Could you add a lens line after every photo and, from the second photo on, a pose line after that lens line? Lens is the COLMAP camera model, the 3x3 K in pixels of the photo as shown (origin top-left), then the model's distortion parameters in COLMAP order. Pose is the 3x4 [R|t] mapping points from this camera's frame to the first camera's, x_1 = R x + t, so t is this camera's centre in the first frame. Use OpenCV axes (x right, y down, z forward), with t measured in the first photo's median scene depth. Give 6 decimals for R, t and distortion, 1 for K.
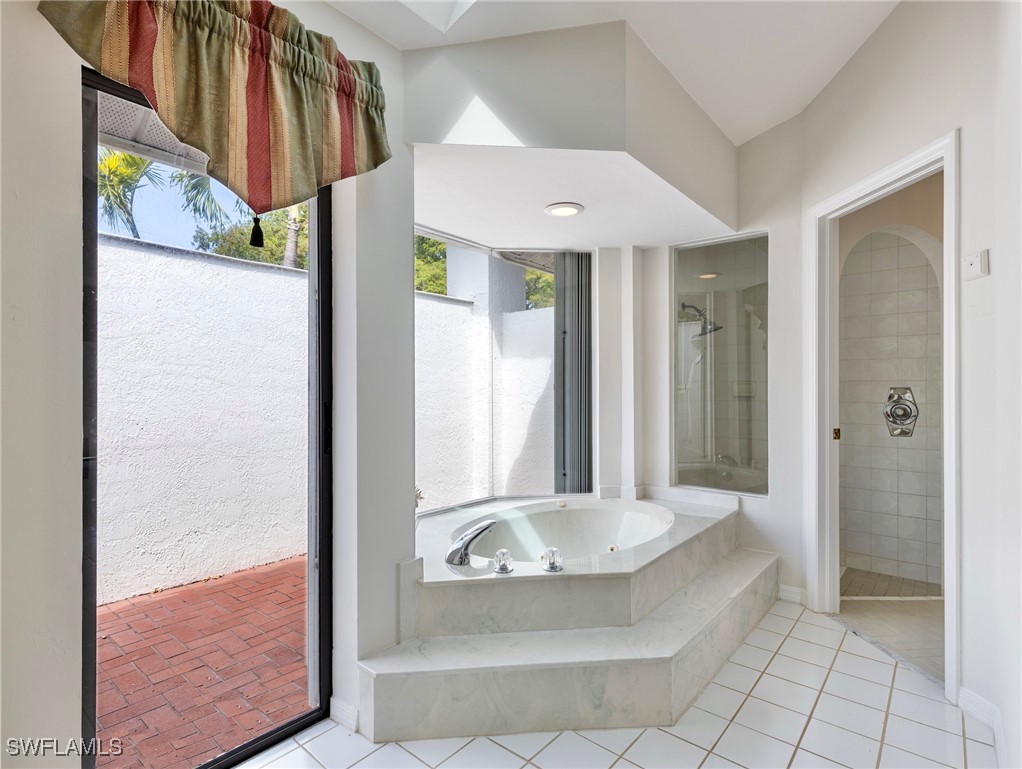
lens RADIAL K [[518.0, 0, 509.9], [0, 518.0, 387.0], [0, 0, 1]] dist [0.011653, -0.003994]
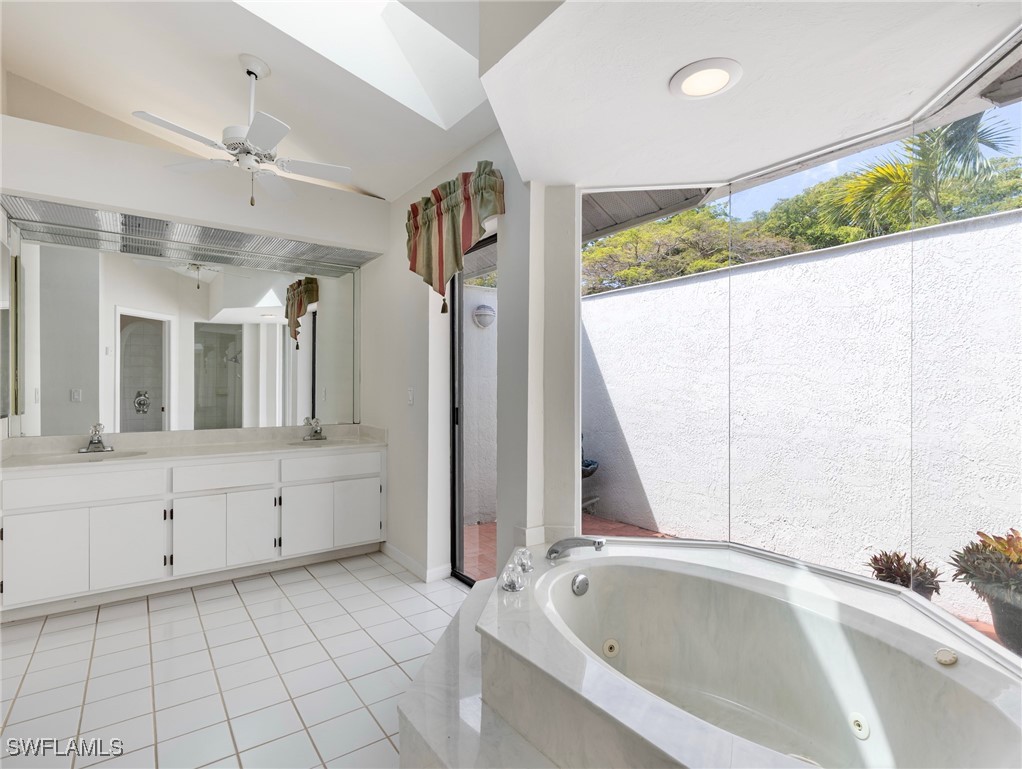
lens RADIAL K [[518.0, 0, 509.9], [0, 518.0, 386.7], [0, 0, 1]] dist [0.011653, -0.003994]
pose [[-0.251695, -0.004565, -0.967796, 0.579272], [0.004755, 0.999971, -0.005953, 0.007762], [0.967795, -0.006101, -0.251666, 0.740957]]
